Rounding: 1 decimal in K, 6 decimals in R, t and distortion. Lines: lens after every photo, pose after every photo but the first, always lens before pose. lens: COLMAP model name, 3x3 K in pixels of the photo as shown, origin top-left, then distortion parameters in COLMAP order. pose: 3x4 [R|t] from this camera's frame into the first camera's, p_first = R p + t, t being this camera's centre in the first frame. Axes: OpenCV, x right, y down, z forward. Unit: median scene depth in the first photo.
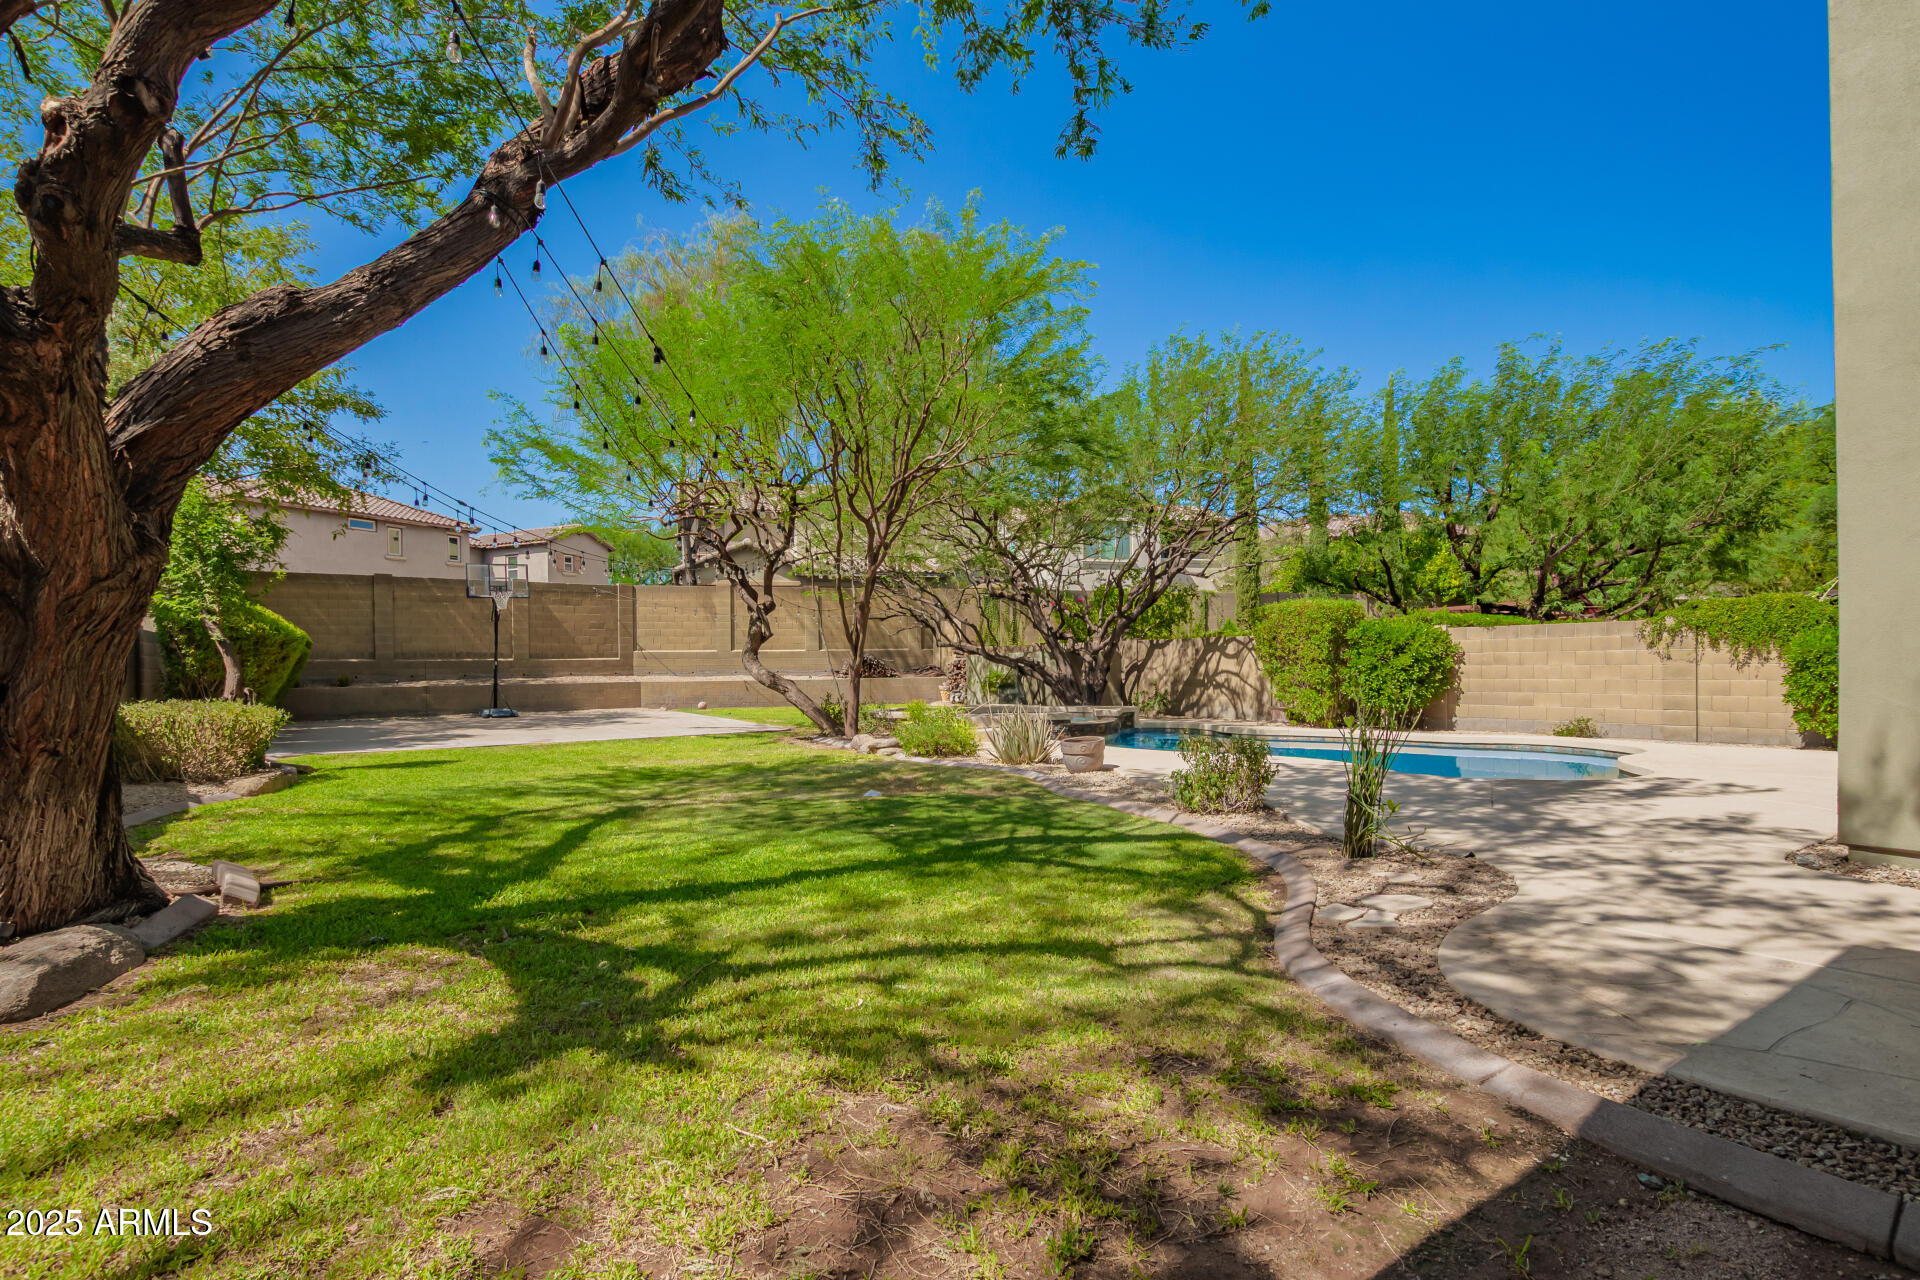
lens RADIAL K [[936.5, 0, 960.0], [0, 936.5, 640.0], [0, 0, 1]] dist [0.002101, 0.000277]
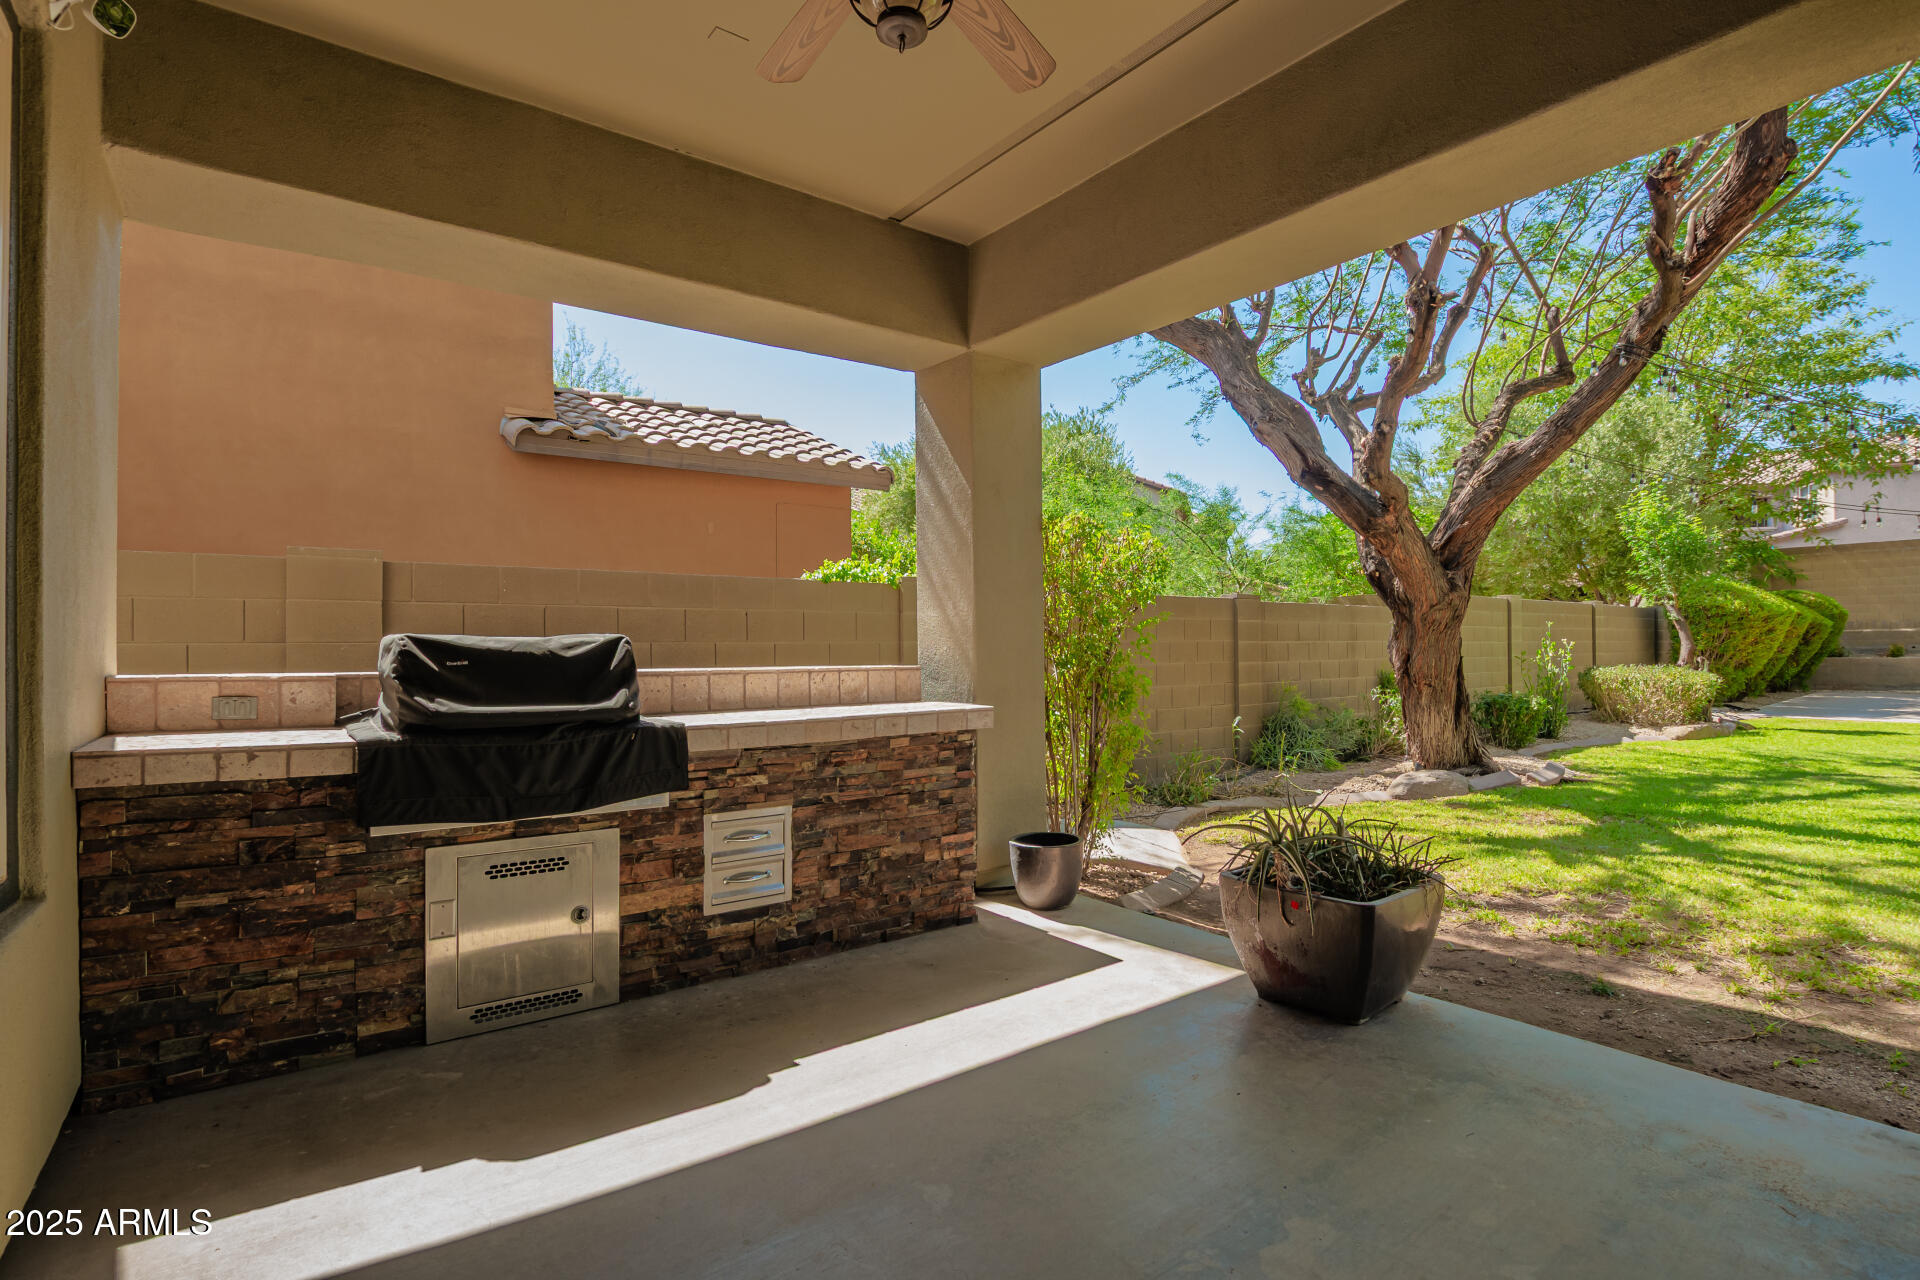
lens RADIAL K [[936.5, 0, 960.0], [0, 936.5, 640.0], [0, 0, 1]] dist [0.002101, 0.000277]
pose [[0.093154, 0.011921, -0.995580, 0.445834], [0.027429, 0.999518, 0.014534, -0.018917], [0.995274, -0.028661, 0.092783, -0.111237]]
